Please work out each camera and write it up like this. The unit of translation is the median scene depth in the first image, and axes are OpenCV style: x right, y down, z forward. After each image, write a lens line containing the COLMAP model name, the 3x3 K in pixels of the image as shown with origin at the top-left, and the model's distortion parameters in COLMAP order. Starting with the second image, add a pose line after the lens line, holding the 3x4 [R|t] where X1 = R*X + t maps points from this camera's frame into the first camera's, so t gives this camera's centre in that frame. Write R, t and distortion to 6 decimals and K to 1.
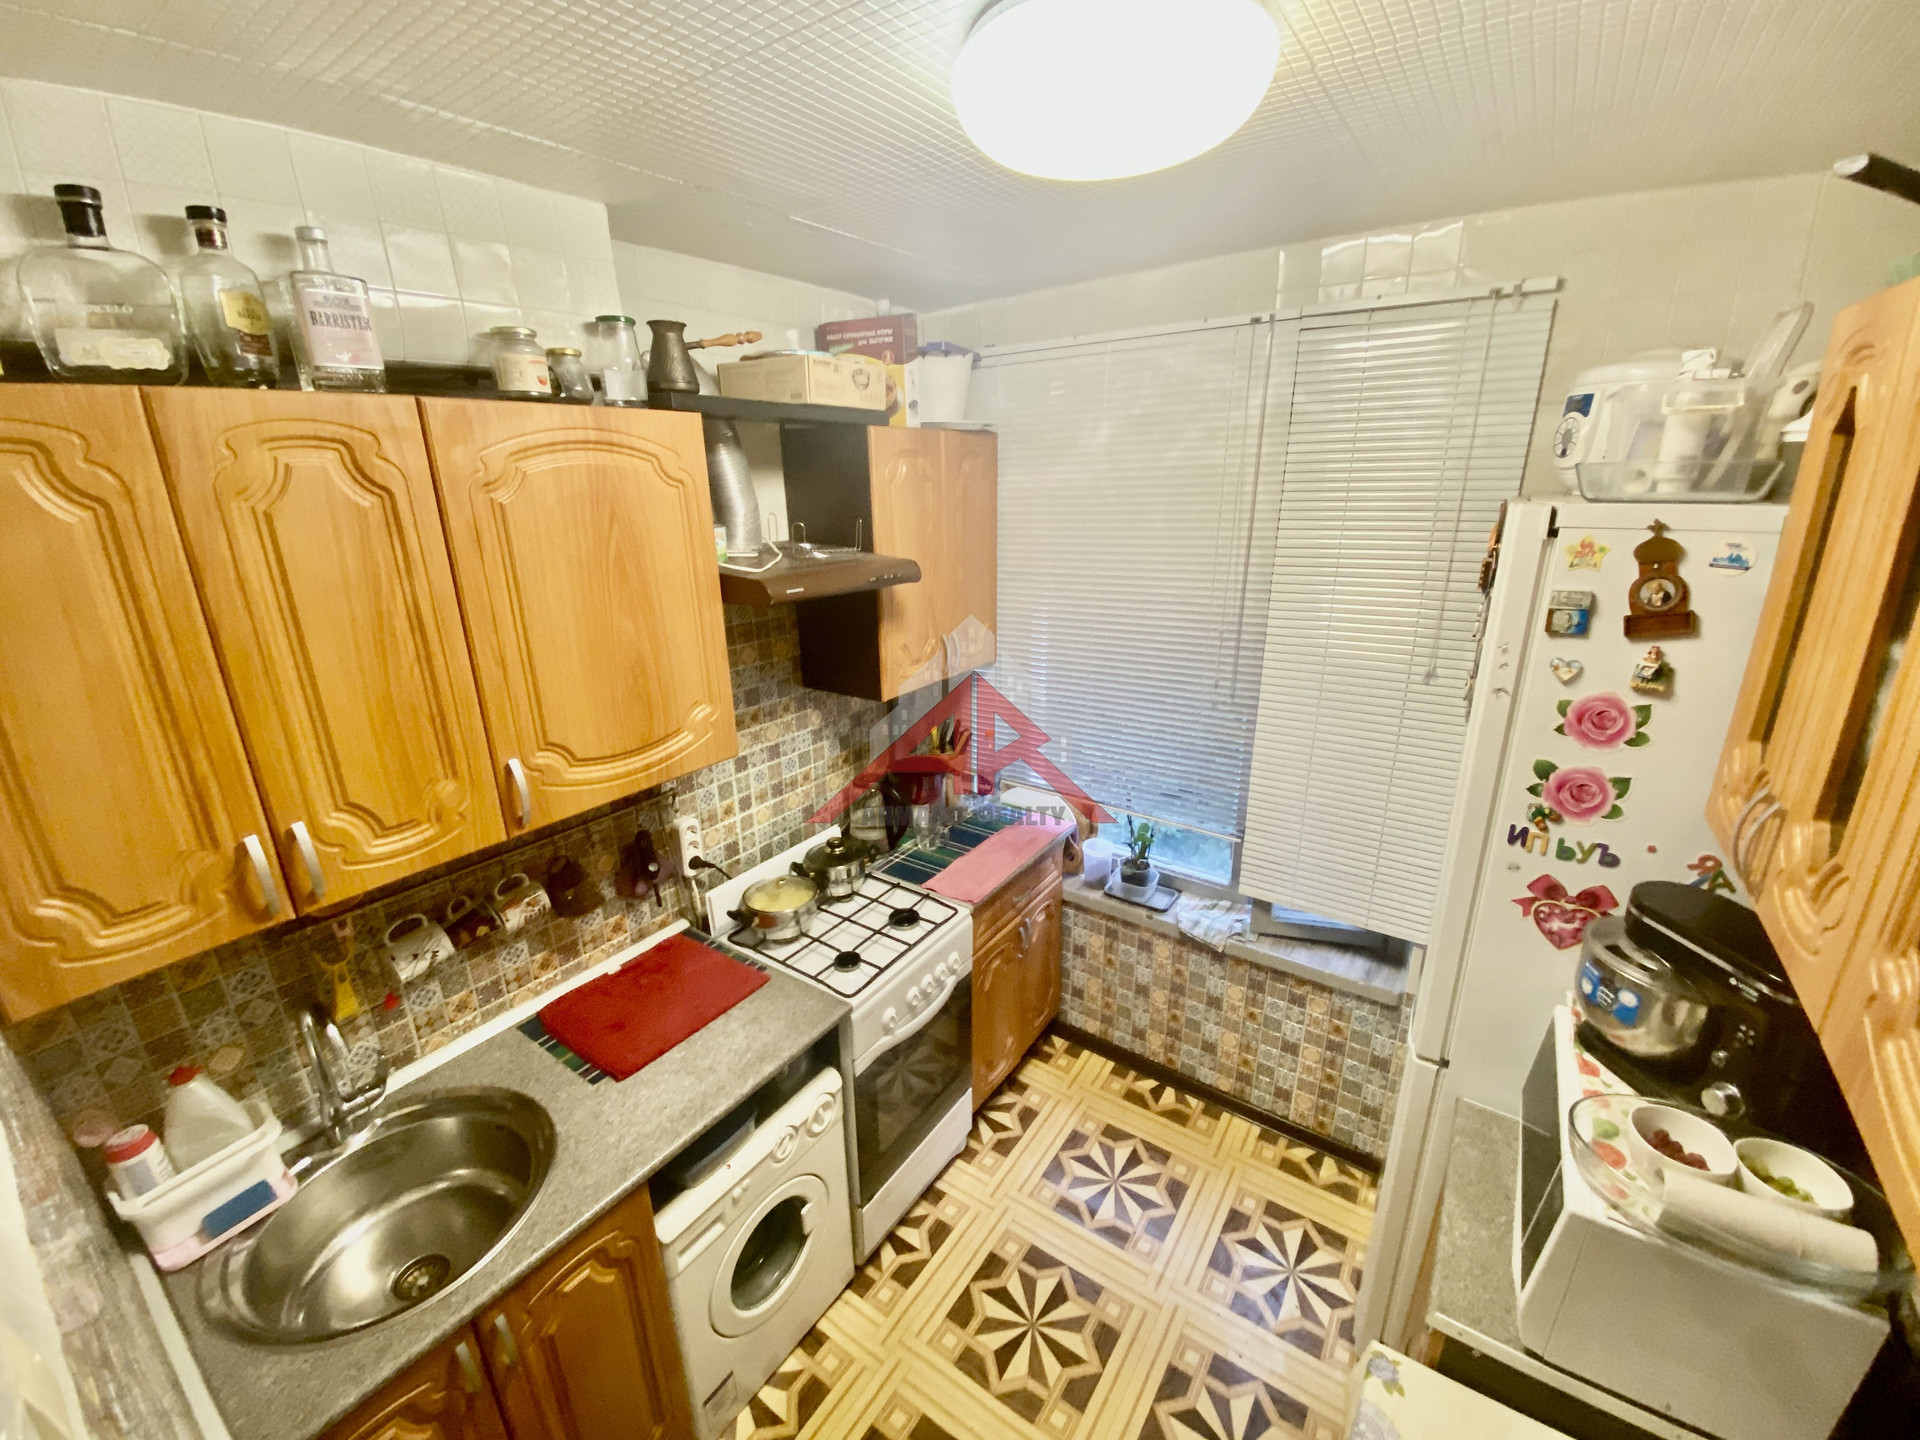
lens RADIAL K [[779.6, 0, 954.8], [0, 779.6, 720.1], [0, 0, 1]] dist [0.011620, -0.015544]
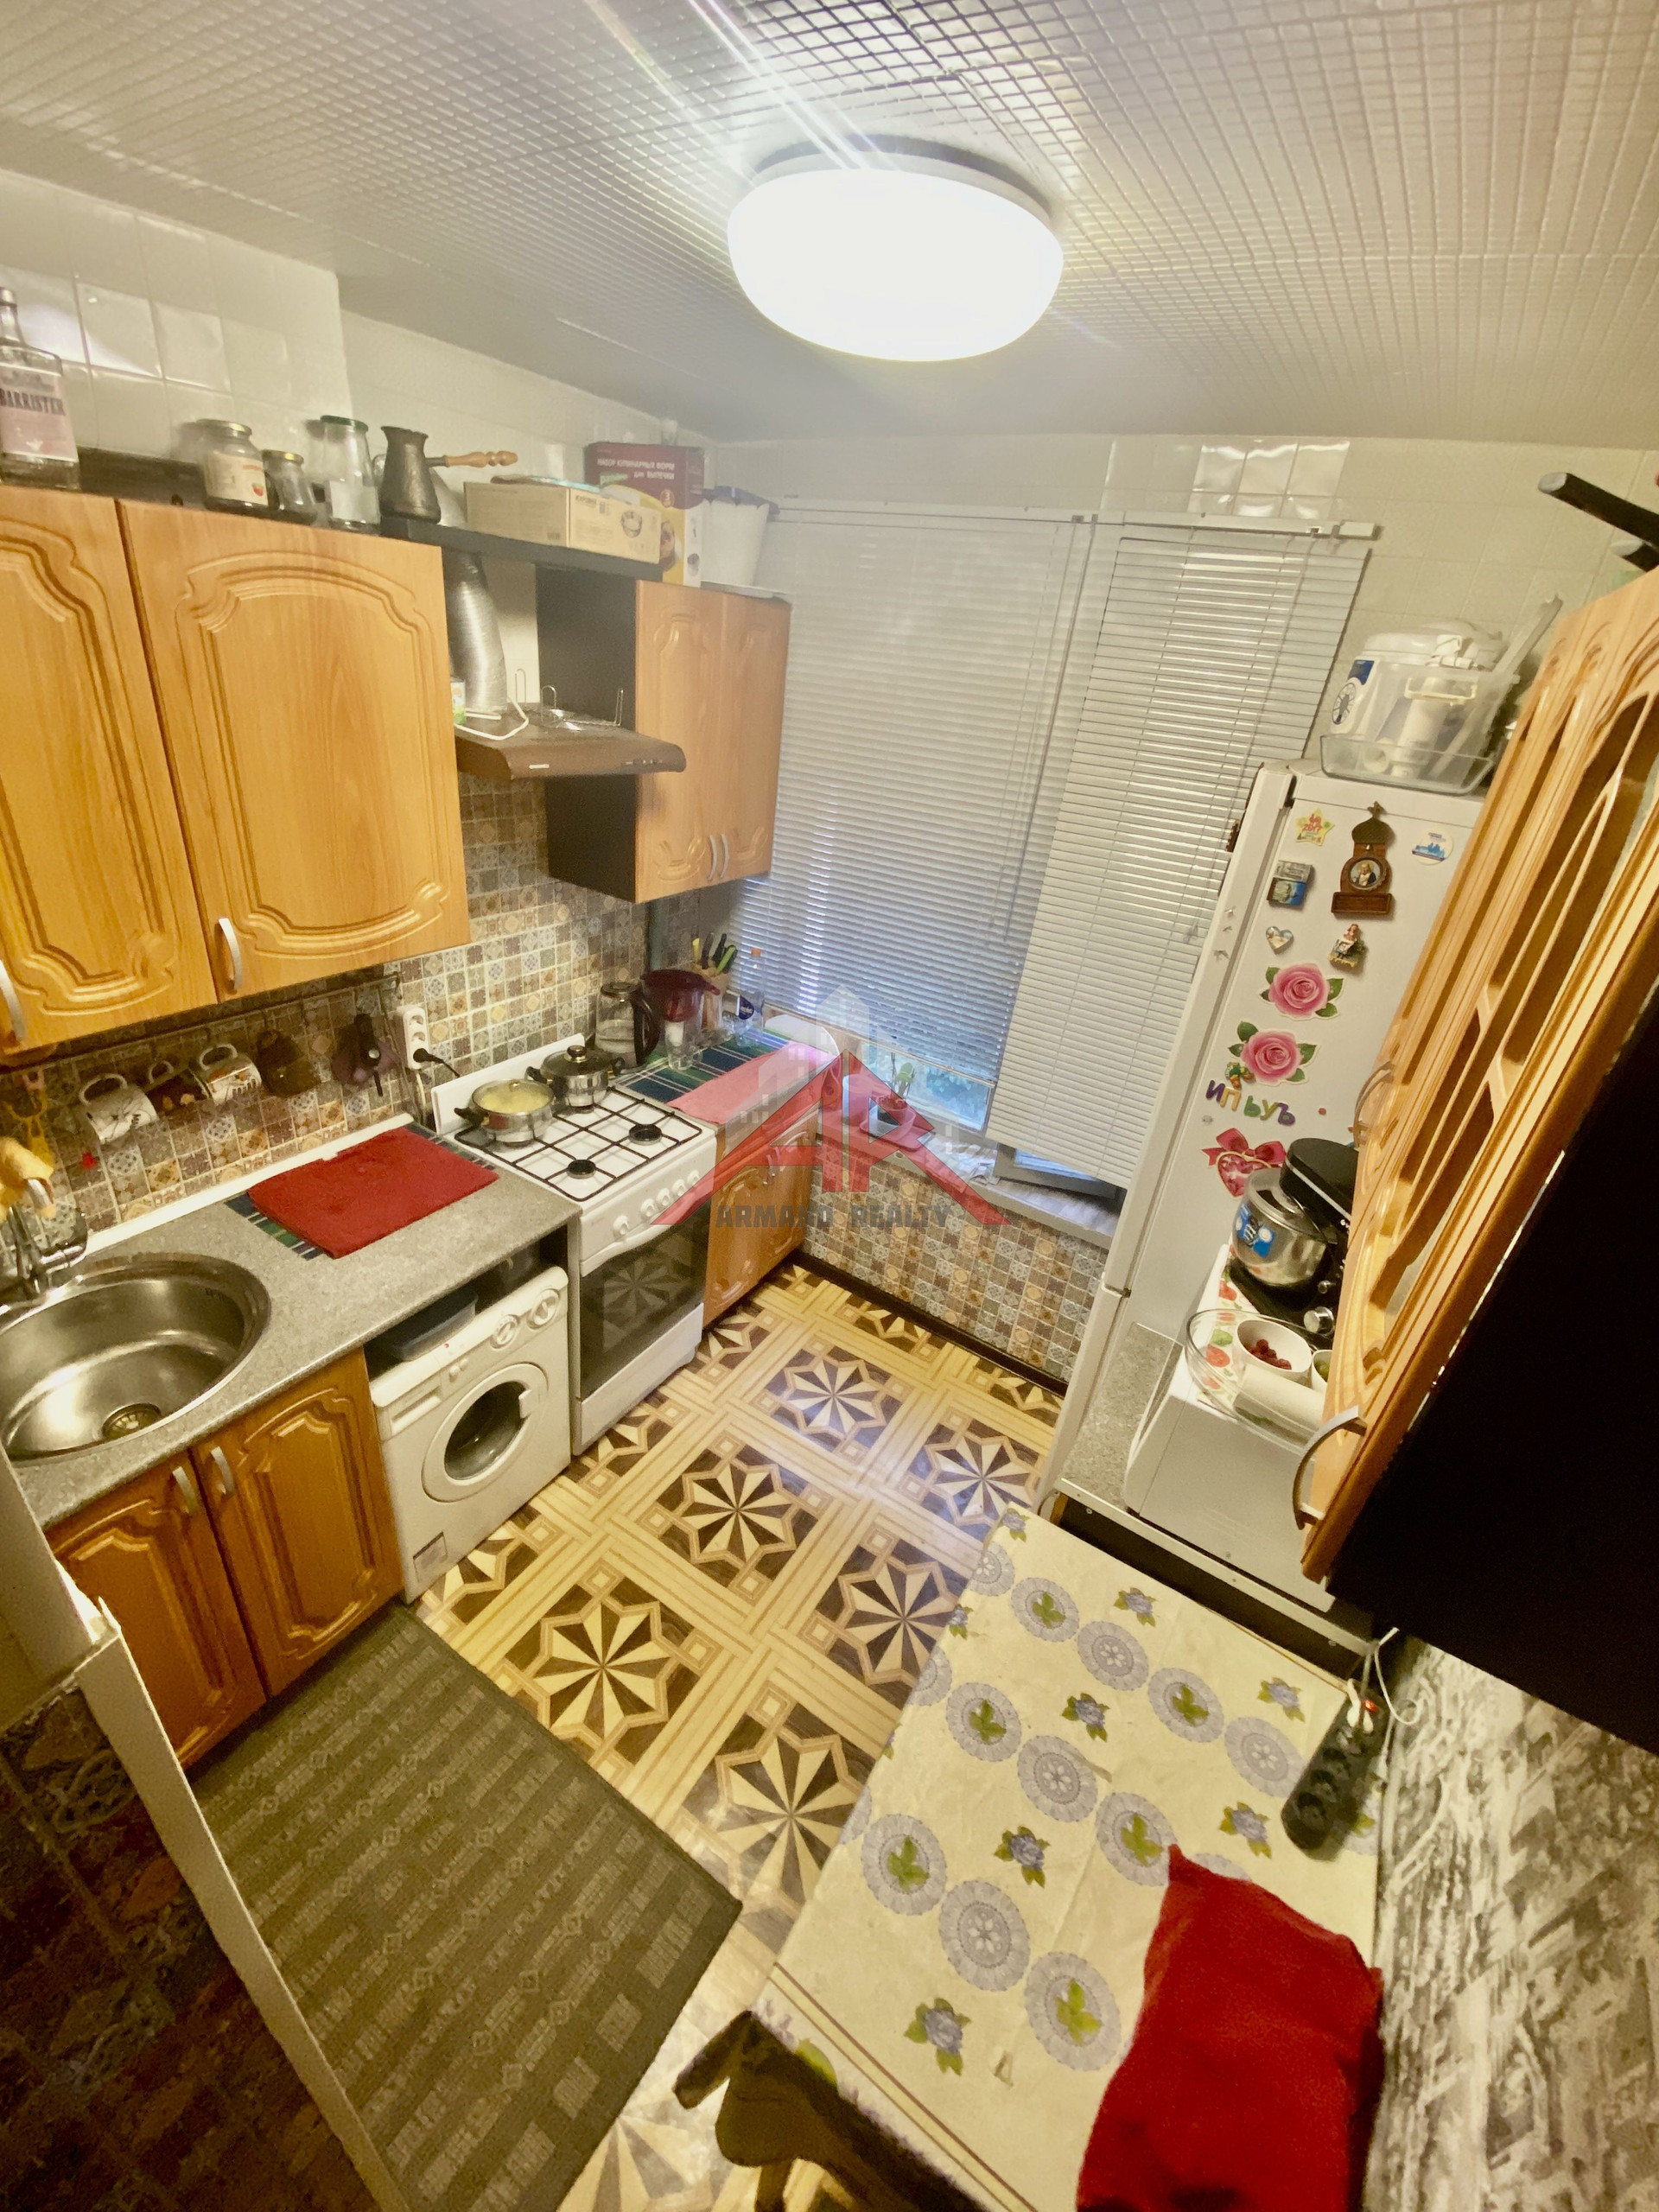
lens RADIAL K [[898.1, 0, 825.6], [0, 898.1, 1101.5], [0, 0, 1]] dist [0.011620, -0.015544]
pose [[0.990796, 0.085306, 0.105104, 0.044611], [-0.102252, 0.980445, 0.168141, 0.006661], [-0.088705, -0.177341, 0.980144, -0.124092]]
